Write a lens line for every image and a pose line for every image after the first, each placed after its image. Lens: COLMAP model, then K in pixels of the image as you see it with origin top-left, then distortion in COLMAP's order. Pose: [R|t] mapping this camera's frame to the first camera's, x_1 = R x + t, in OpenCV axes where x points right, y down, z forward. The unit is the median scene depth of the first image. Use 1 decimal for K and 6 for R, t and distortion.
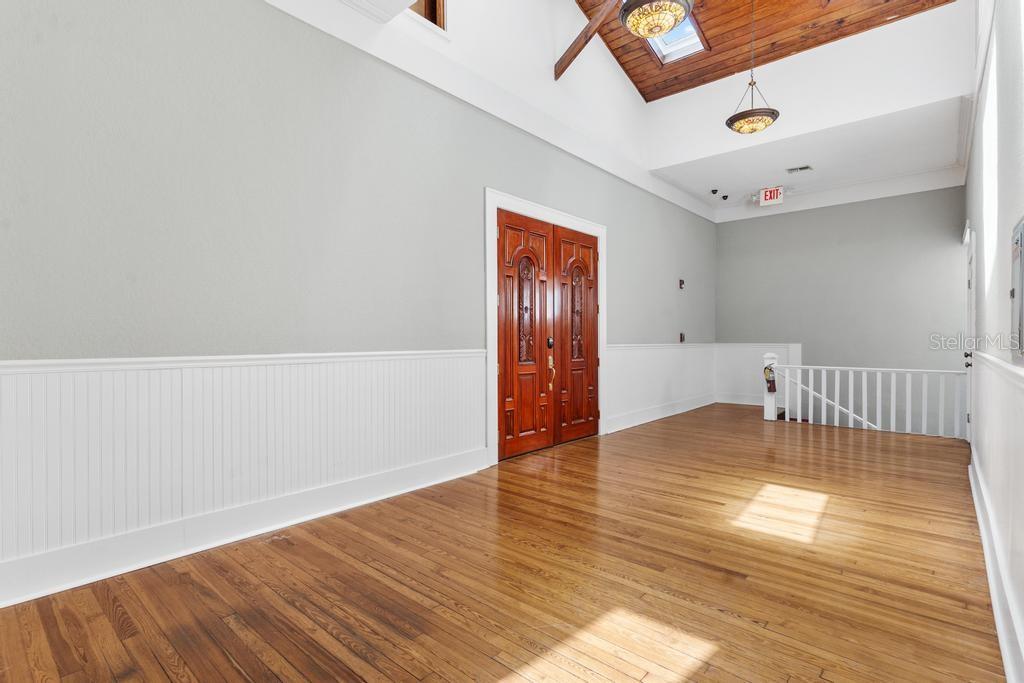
lens RADIAL K [[498.4, 0, 509.7], [0, 498.4, 341.4], [0, 0, 1]] dist [-0.002618, -0.000590]
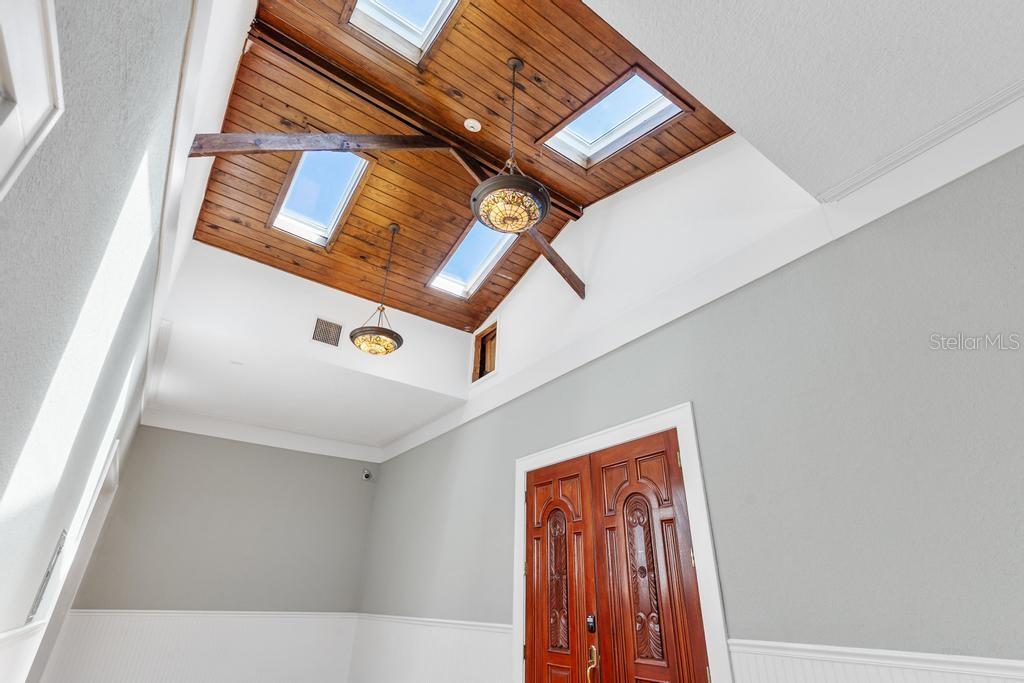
lens RADIAL K [[498.4, 0, 509.7], [0, 498.4, 341.4], [0, 0, 1]] dist [-0.002618, -0.000590]
pose [[-0.234226, -0.454919, -0.859178, 1.249485], [-0.026164, 0.886392, -0.462196, -0.032157], [0.971830, -0.085779, -0.219519, 1.507915]]
